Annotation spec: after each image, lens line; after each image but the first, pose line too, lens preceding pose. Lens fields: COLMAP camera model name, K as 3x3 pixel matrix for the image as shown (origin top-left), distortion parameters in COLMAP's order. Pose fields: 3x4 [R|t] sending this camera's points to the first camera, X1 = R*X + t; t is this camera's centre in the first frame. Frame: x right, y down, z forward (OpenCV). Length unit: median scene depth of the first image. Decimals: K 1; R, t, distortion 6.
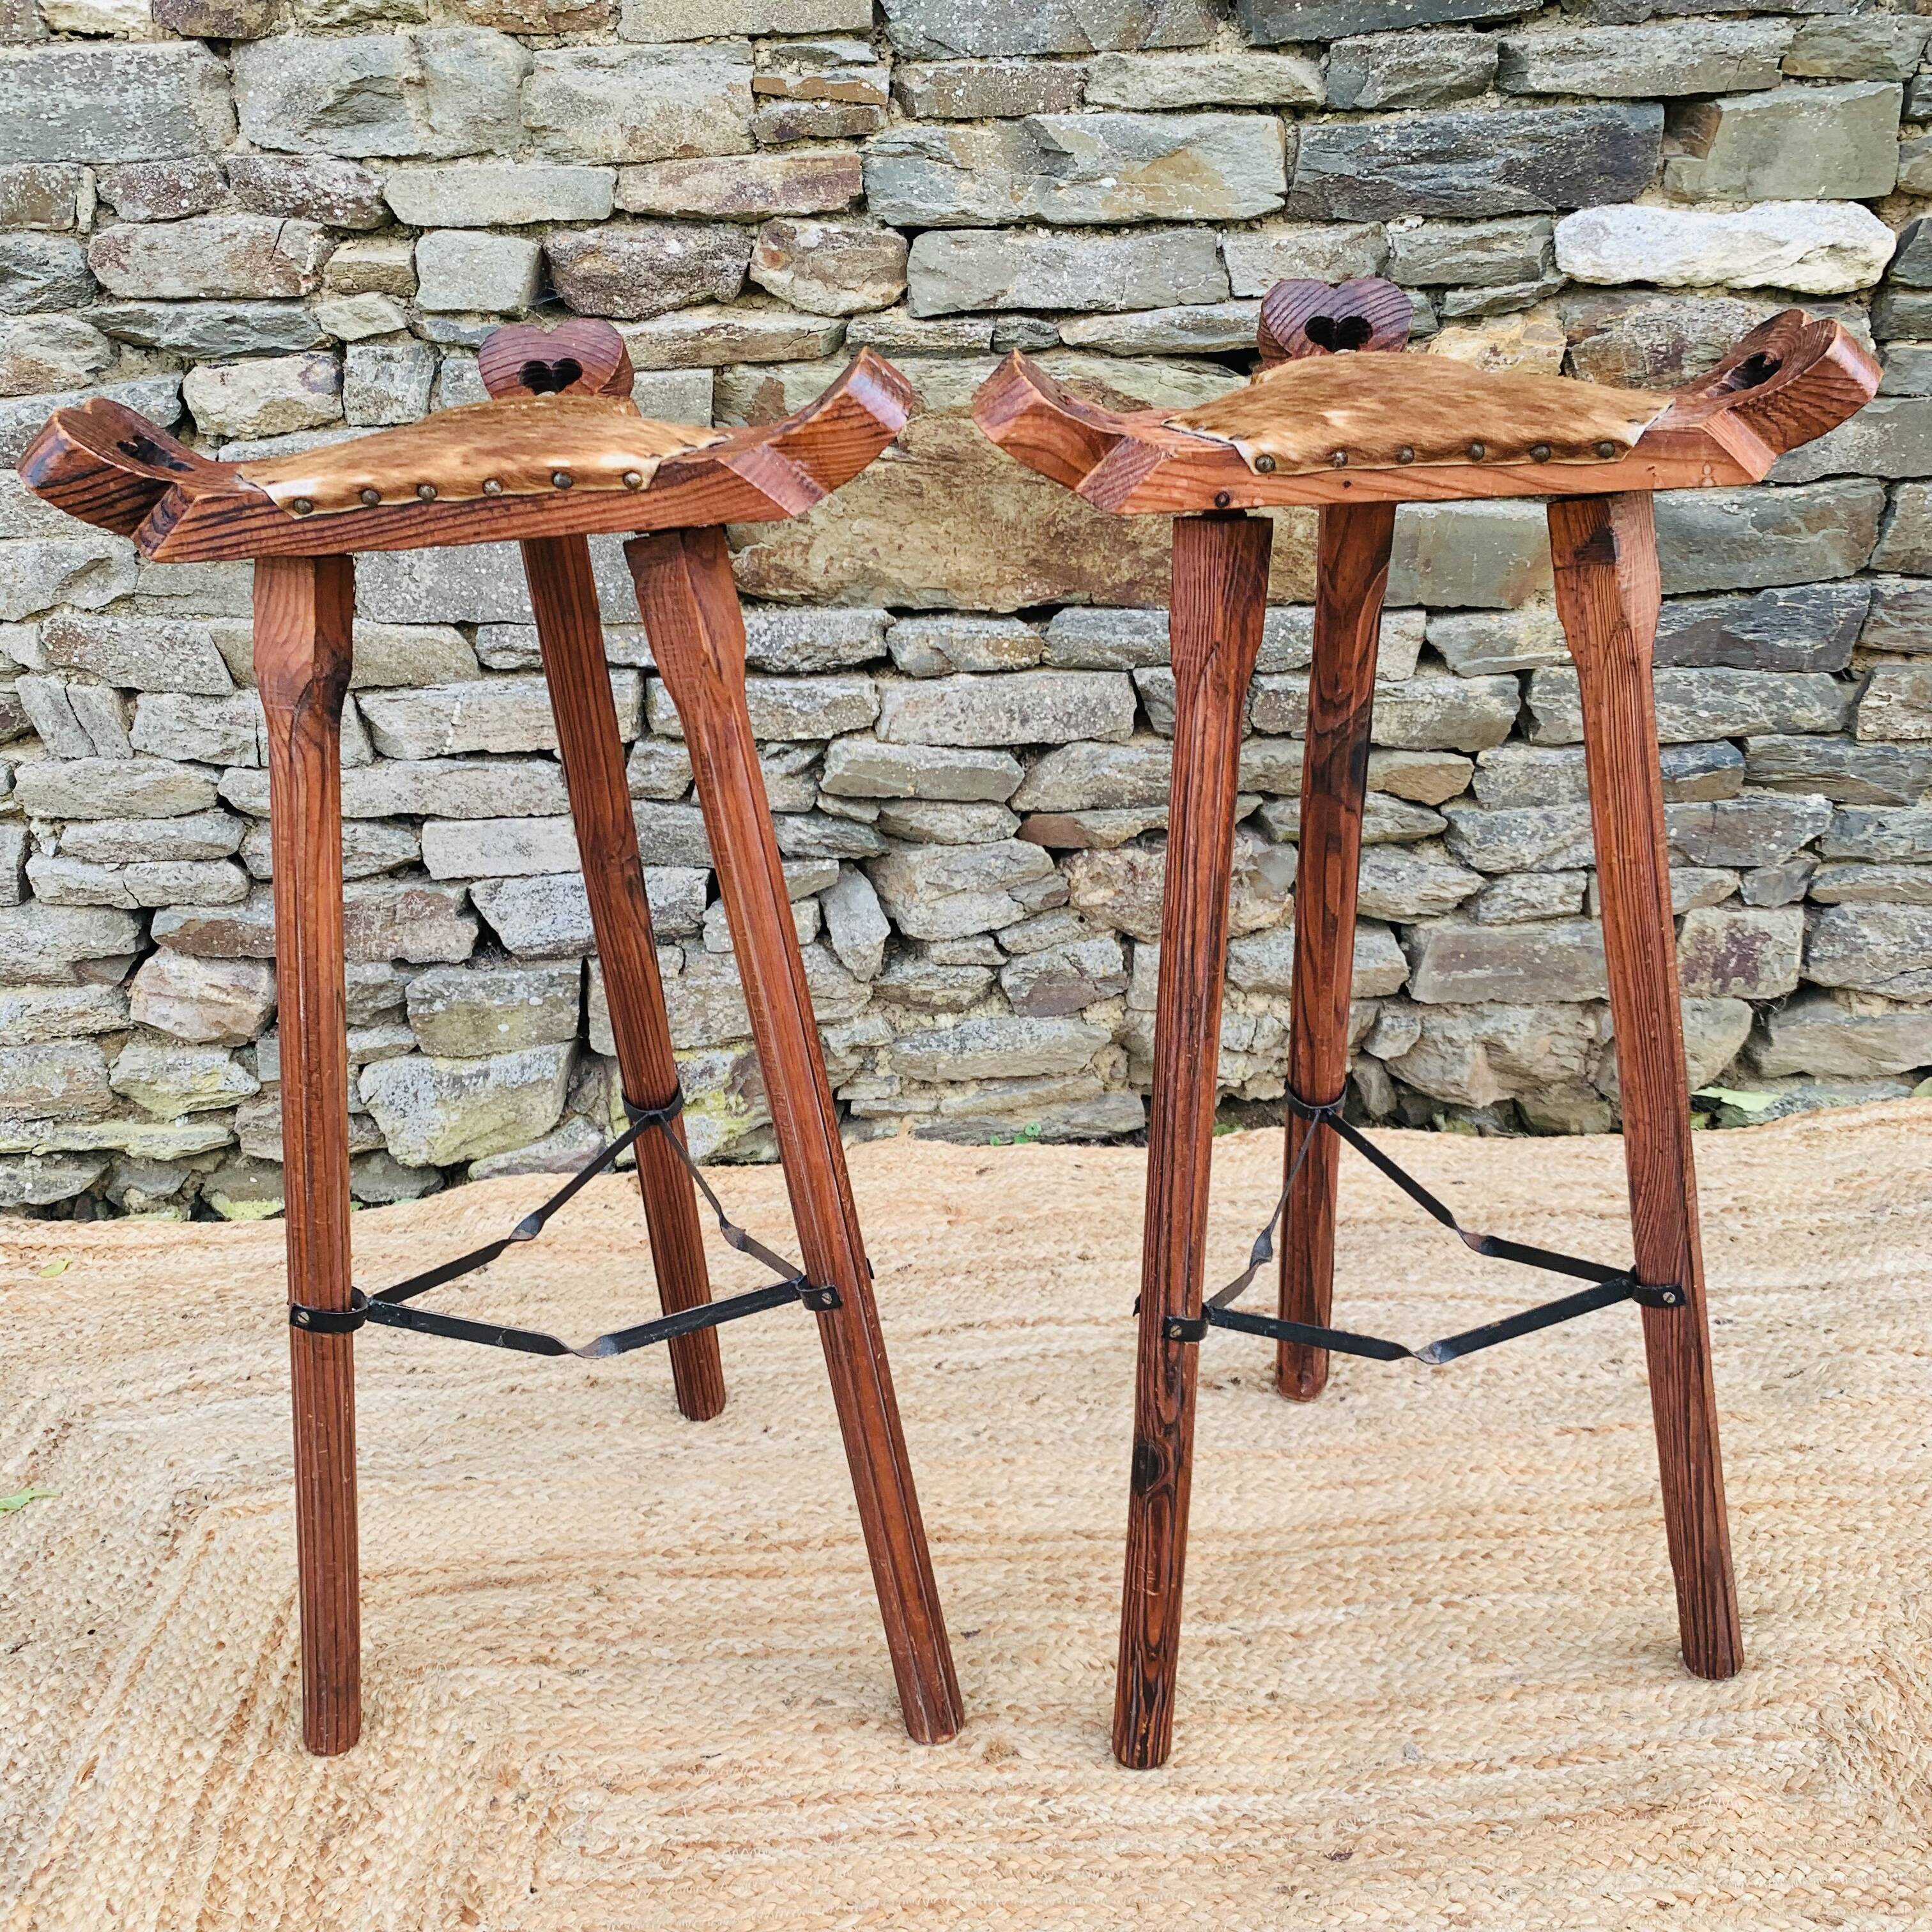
lens RADIAL K [[1954.0, 0, 966.4], [0, 1954.0, 967.7], [0, 0, 1]] dist [0.075826, -0.186152]
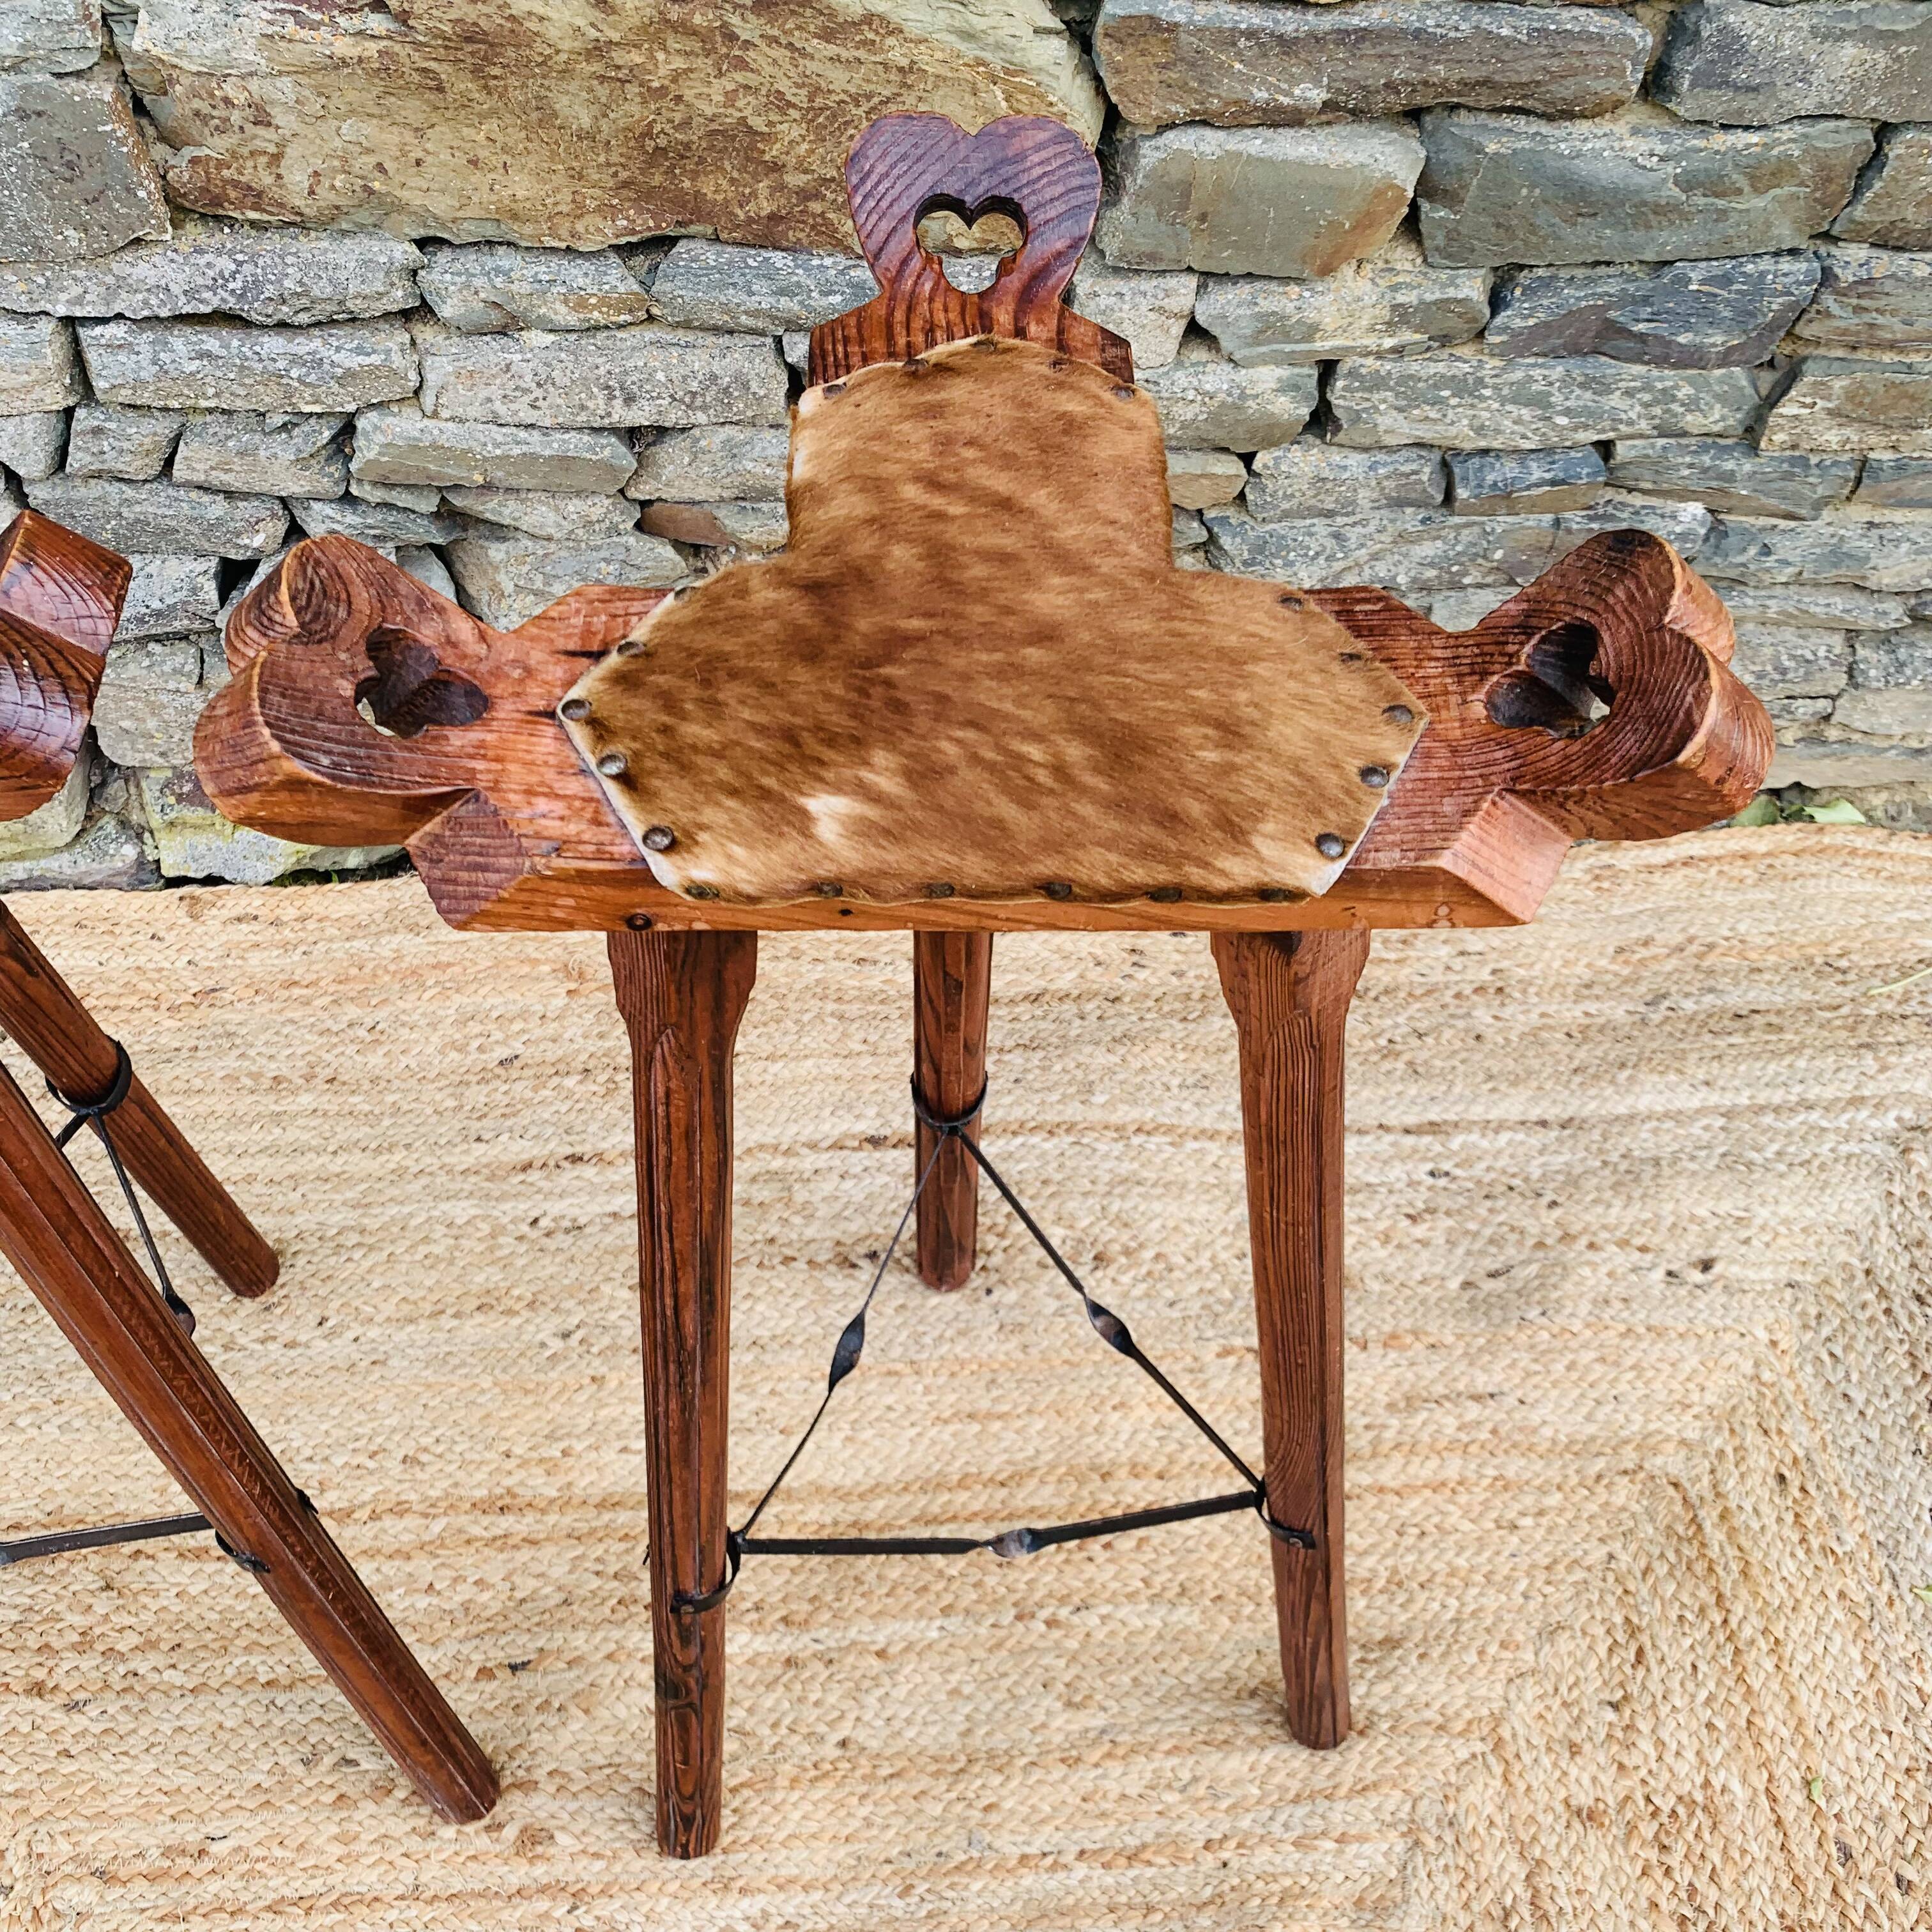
lens RADIAL K [[1979.1, 0, 949.5], [0, 1979.1, 968.8], [0, 0, 1]] dist [0.005700, -0.012852]
pose [[0.998232, 0.016857, 0.056991, 0.108158], [-0.041975, 0.878834, 0.475279, -0.290995], [-0.042074, -0.476831, 0.877988, 0.263932]]
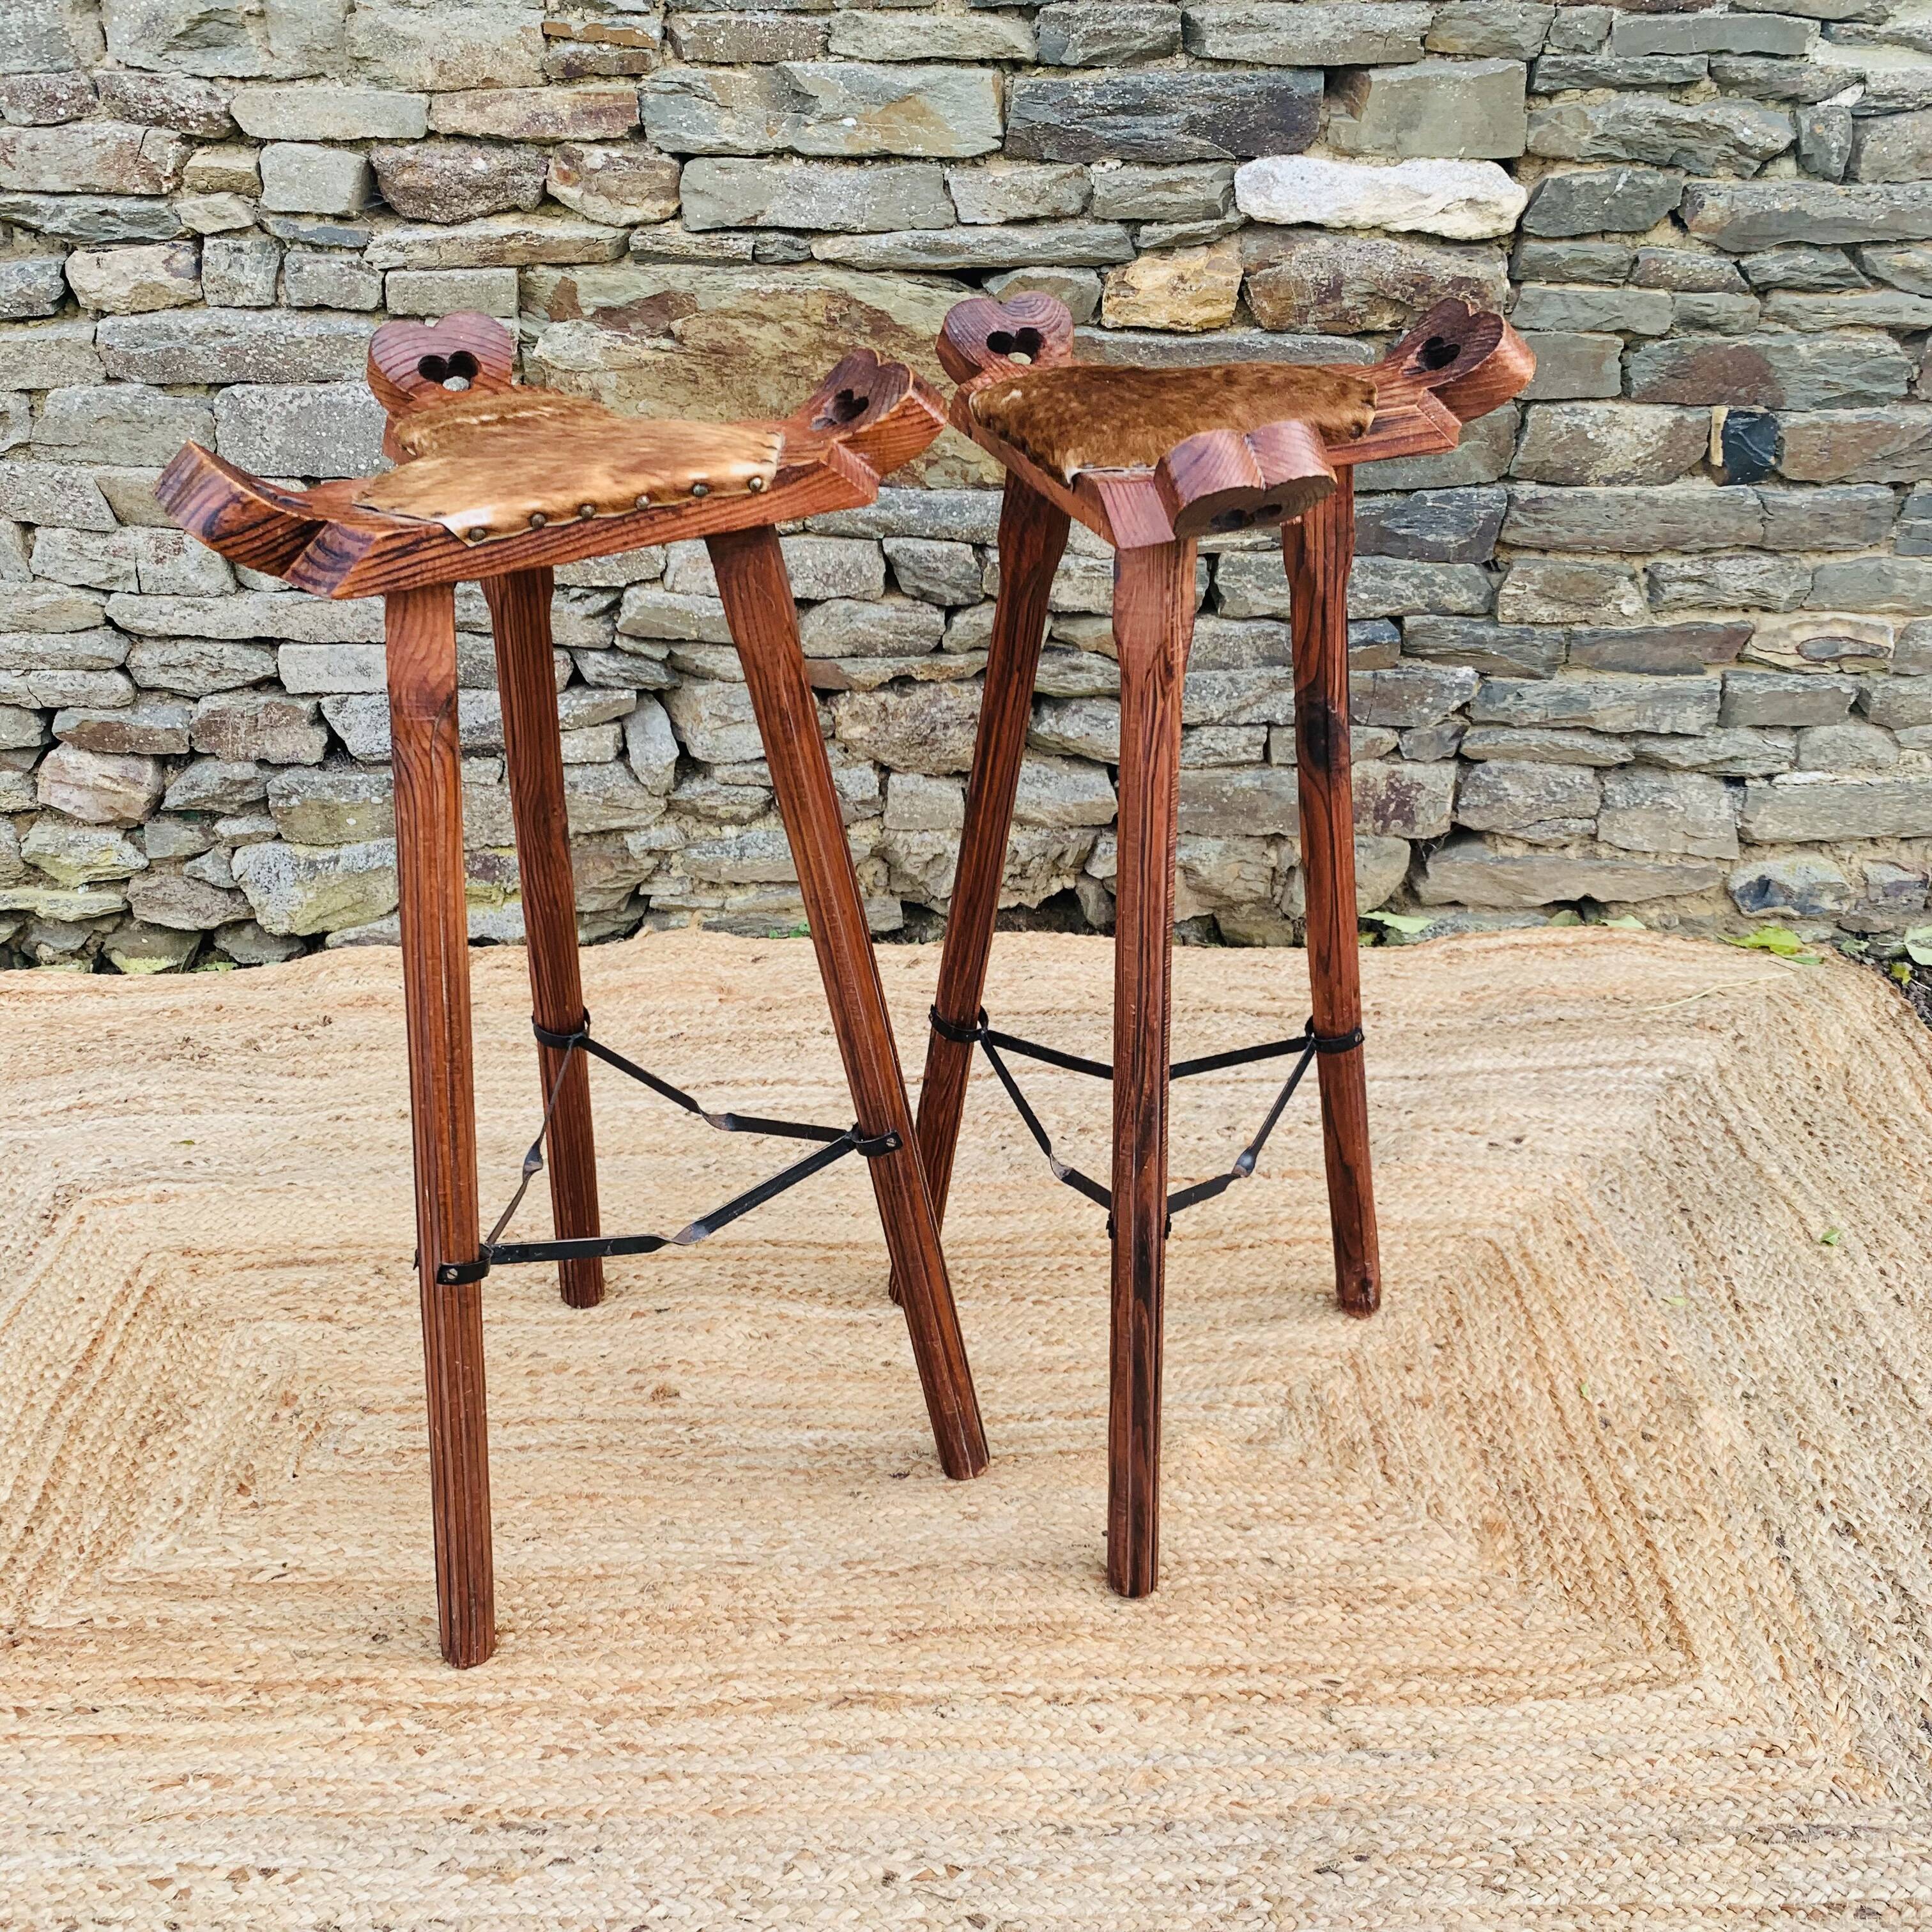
lens RADIAL K [[1964.5, 0, 971.2], [0, 1964.5, 952.9], [0, 0, 1]] dist [0.025306, -0.038527]
pose [[0.999203, 0.039624, -0.004788, 0.153546], [-0.038987, 0.994666, 0.095502, -0.019351], [0.008547, -0.095239, 0.995418, -0.194935]]
